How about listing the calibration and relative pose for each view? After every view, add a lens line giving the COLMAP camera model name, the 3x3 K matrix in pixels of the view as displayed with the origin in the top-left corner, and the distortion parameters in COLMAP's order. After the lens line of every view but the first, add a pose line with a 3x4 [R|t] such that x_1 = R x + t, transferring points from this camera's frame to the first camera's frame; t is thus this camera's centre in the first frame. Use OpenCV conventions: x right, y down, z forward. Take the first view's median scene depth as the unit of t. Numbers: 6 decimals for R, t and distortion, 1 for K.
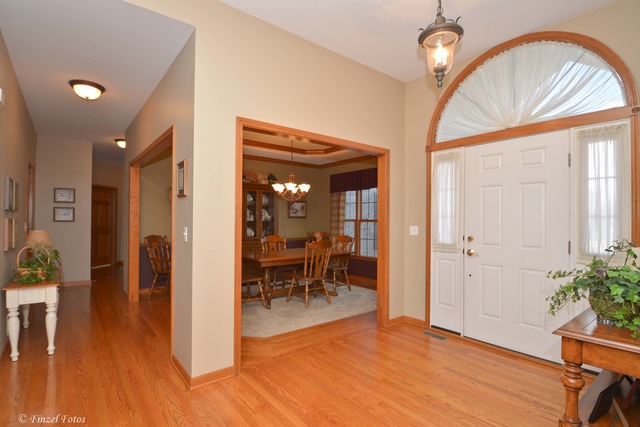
lens RADIAL K [[320.4, 0, 320.0], [0, 320.4, 213.5], [0, 0, 1]] dist [-0.000528, -0.000021]
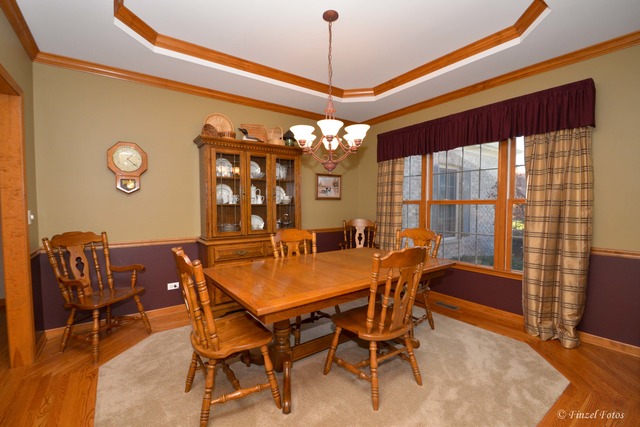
lens RADIAL K [[285.8, 0, 320.0], [0, 285.8, 213.5], [0, 0, 1]] dist [0.000538, -0.000196]
pose [[0.998578, -0.008451, -0.052632, -0.063515], [0.011100, 0.998675, 0.050256, 0.013974], [0.052138, -0.050769, 0.997349, 0.436392]]
